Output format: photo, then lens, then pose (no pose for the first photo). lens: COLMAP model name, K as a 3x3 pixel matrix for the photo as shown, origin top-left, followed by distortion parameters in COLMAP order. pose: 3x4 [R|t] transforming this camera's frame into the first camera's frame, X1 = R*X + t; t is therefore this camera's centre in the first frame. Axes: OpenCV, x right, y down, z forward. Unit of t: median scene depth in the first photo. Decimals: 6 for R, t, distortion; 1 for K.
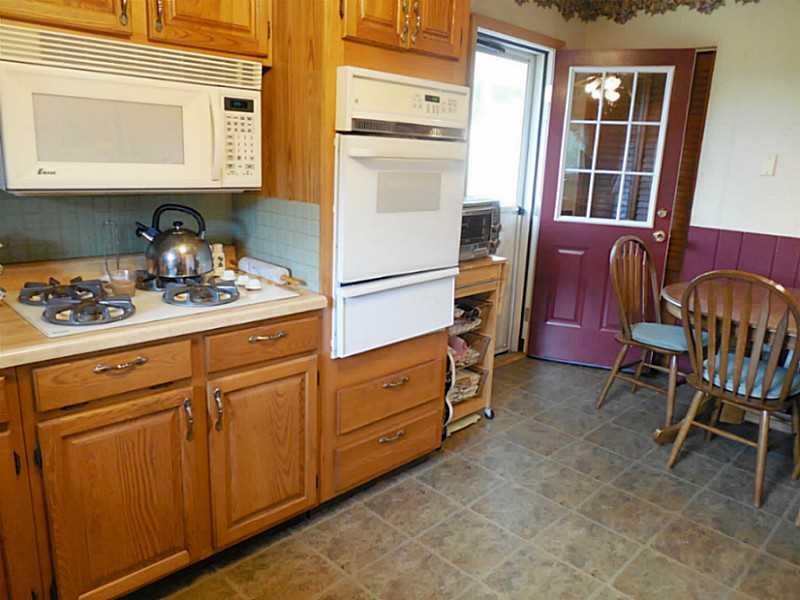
lens RADIAL K [[603.8, 0, 400.0], [0, 603.8, 300.0], [0, 0, 1]] dist [-0.003563, 0.002717]
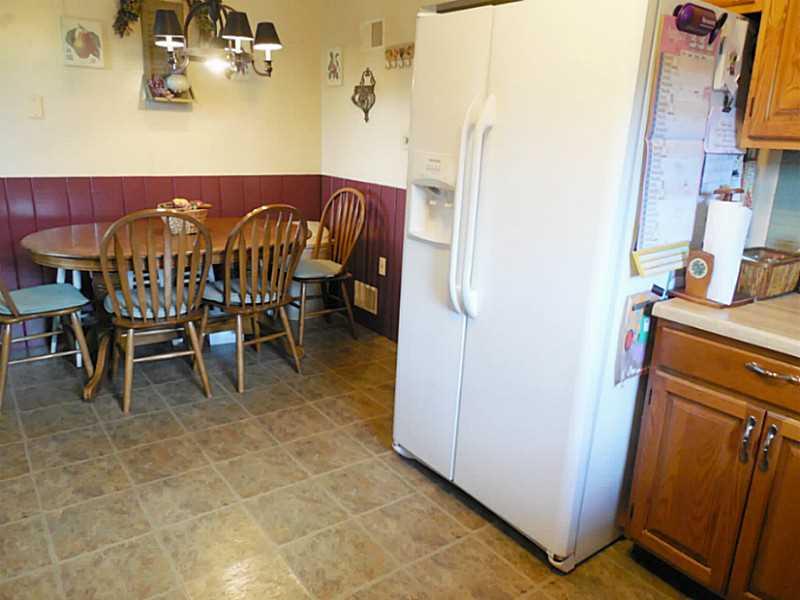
lens RADIAL K [[603.8, 0, 400.0], [0, 603.8, 300.0], [0, 0, 1]] dist [-0.003563, 0.002717]
pose [[0.142609, -0.302666, 0.942367, -0.458155], [0.195823, 0.941906, 0.272884, -0.106525], [-0.970214, 0.145622, 0.193594, 0.356542]]
